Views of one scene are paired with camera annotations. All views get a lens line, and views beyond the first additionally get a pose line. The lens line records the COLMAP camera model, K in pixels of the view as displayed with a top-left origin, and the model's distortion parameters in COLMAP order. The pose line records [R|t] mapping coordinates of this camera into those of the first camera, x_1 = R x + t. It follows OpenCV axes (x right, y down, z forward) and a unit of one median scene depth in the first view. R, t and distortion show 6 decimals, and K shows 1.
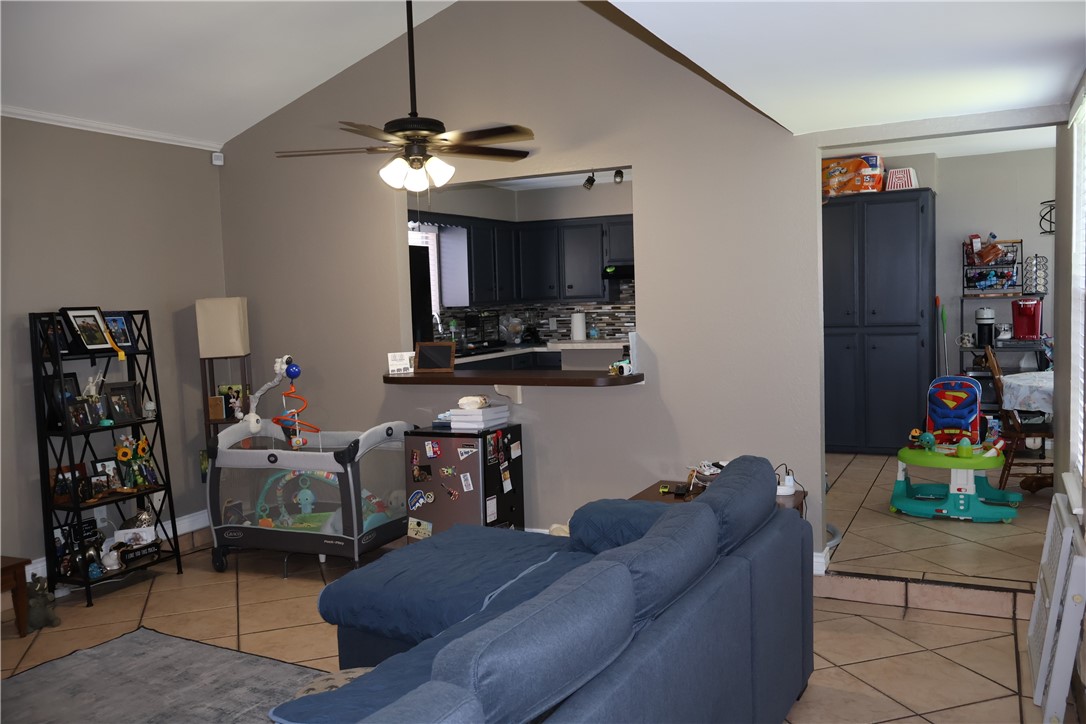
lens RADIAL K [[903.6, 0, 547.1], [0, 903.6, 360.2], [0, 0, 1]] dist [-0.010066, 0.007922]
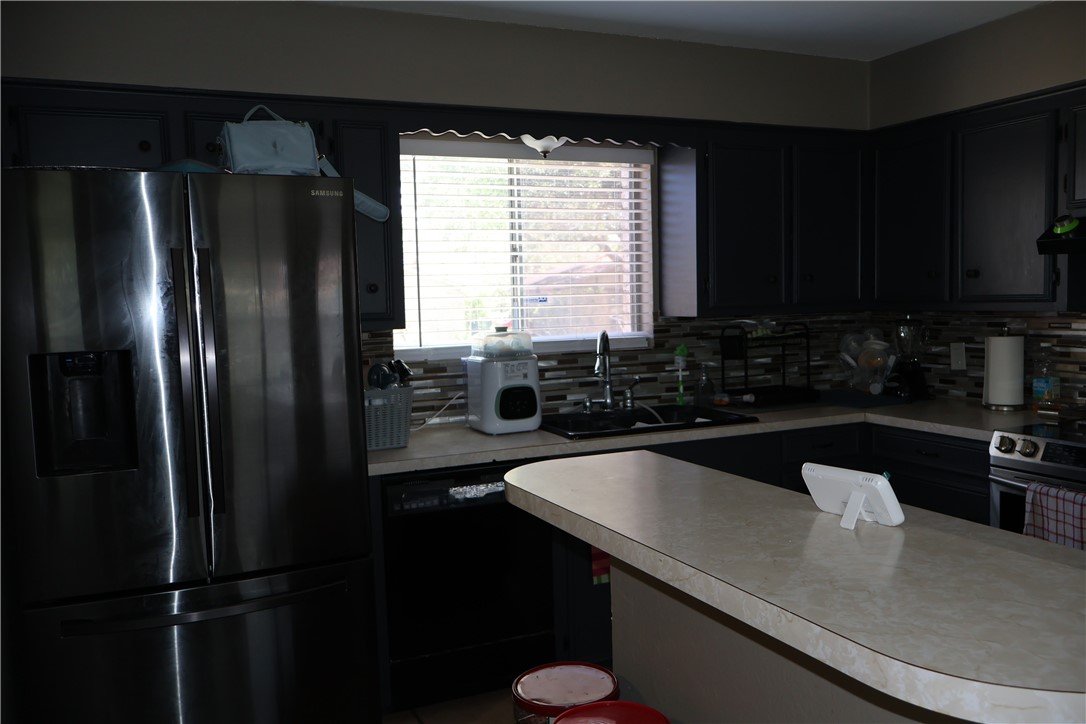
lens RADIAL K [[903.6, 0, 542.0], [0, 903.6, 361.8], [0, 0, 1]] dist [-0.010066, 0.007922]
pose [[0.764975, 0.060697, -0.641194, 0.256667], [-0.046065, 0.998156, 0.039531, -0.087026], [0.642411, -0.000704, 0.766360, 1.006564]]
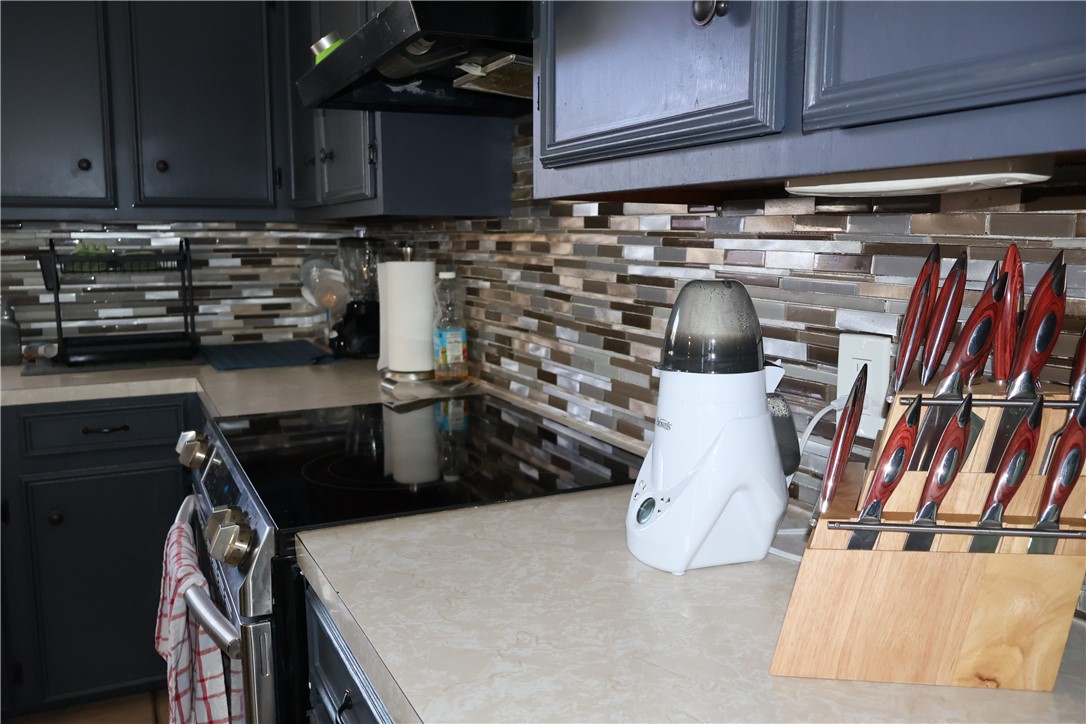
lens RADIAL K [[903.6, 0, 548.3], [0, 903.6, 361.4], [0, 0, 1]] dist [-0.010066, 0.007922]
pose [[0.787320, 0.116536, -0.605430, 0.422134], [-0.070930, 0.992575, 0.098815, -0.096495], [0.612450, -0.034855, 0.789740, 1.514055]]
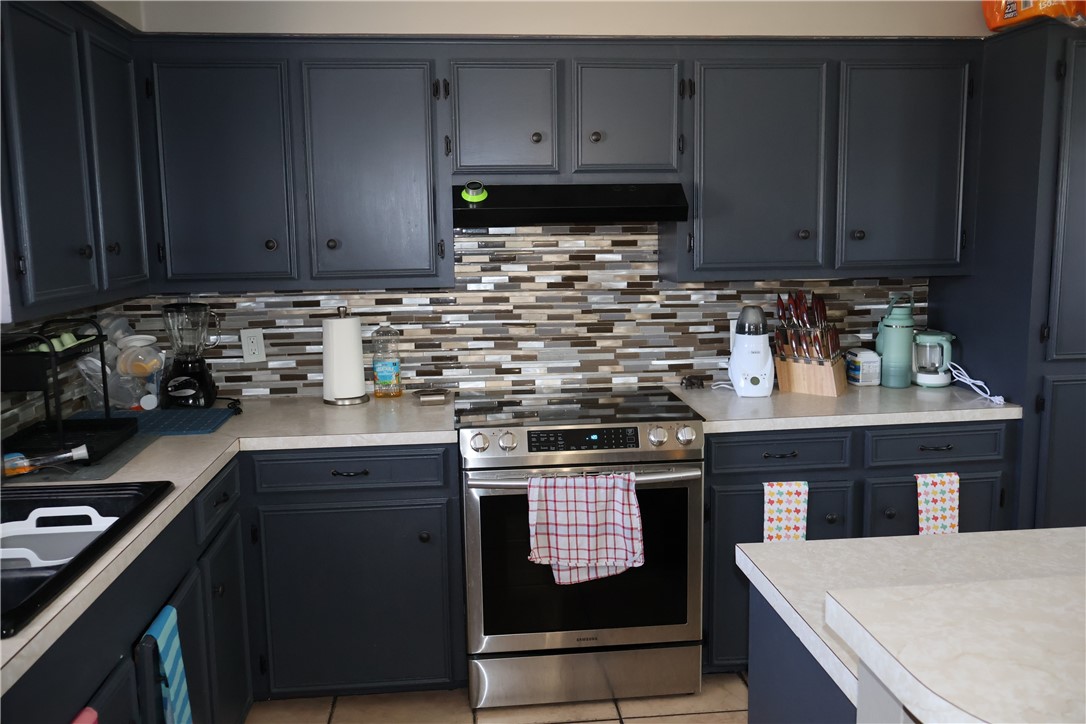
lens RADIAL K [[903.6, 0, 543.0], [0, 903.6, 359.3], [0, 0, 1]] dist [-0.010066, 0.007922]
pose [[0.855200, -0.055567, 0.515311, -0.151832], [0.025588, 0.997550, 0.065102, -0.105266], [-0.517666, -0.042490, 0.854527, 1.211076]]
